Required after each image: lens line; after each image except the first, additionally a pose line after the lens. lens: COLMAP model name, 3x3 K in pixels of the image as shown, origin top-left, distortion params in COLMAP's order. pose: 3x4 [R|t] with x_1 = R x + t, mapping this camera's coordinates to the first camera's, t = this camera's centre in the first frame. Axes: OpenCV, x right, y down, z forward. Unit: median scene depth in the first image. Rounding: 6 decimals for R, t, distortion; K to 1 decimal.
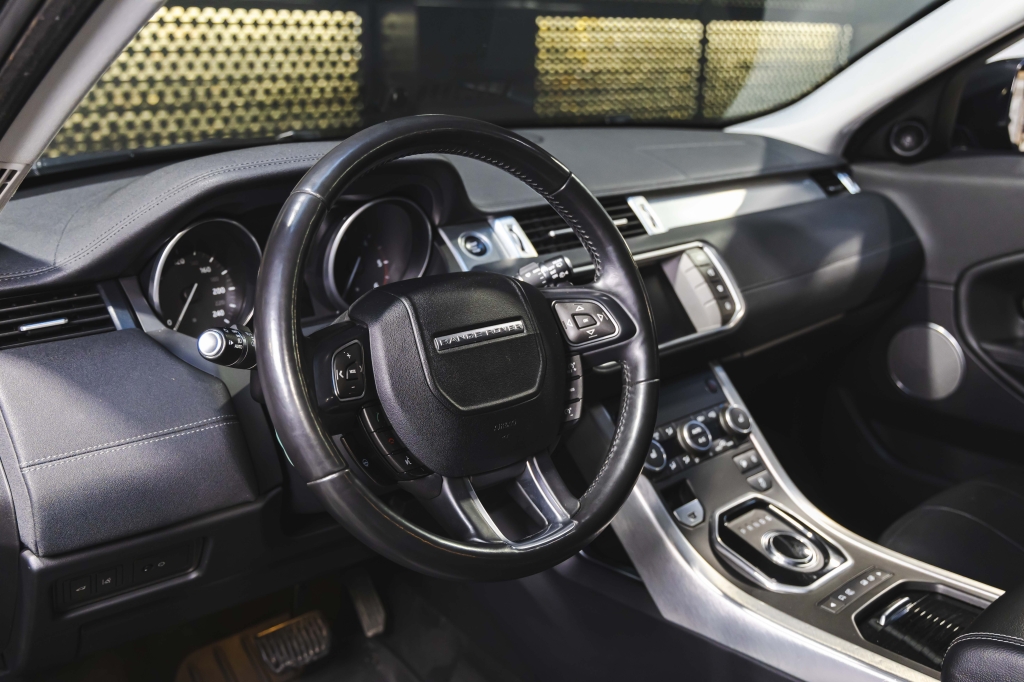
lens RADIAL K [[944.6, 0, 512.0], [0, 944.6, 341.0], [0, 0, 1]] dist [0.011774, 0.003226]
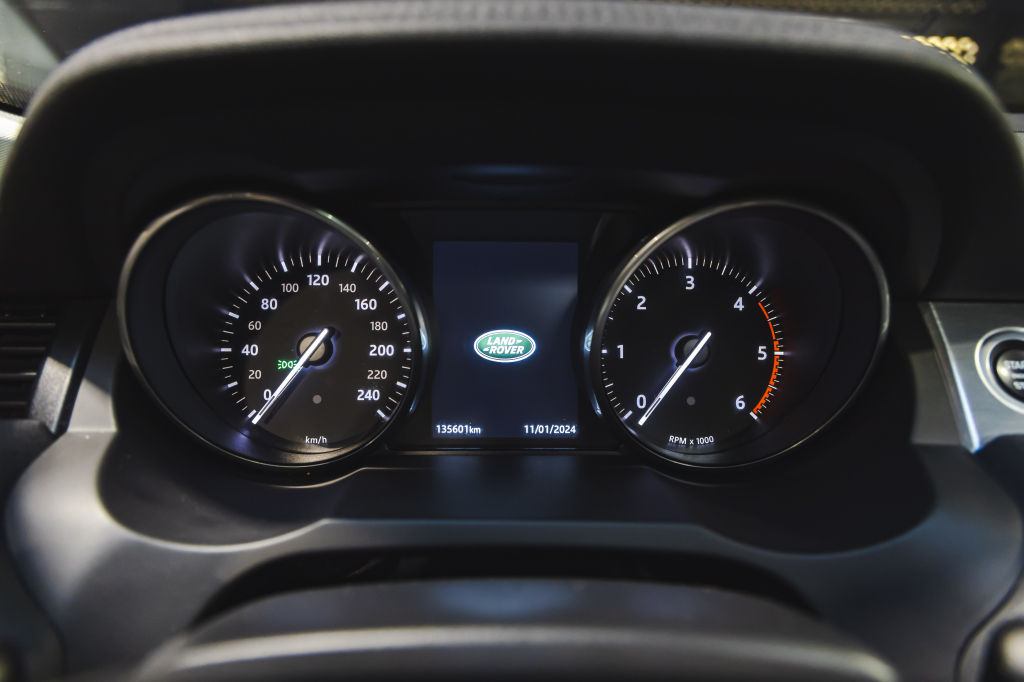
lens RADIAL K [[731.9, 0, 512.0], [0, 731.9, 341.0], [0, 0, 1]] dist [0.001442, 0.001897]
pose [[0.764030, 0.220109, -0.606473, -0.022256], [-0.208900, 0.973765, 0.090239, -0.092404], [0.610425, 0.057747, 0.789966, 0.639371]]
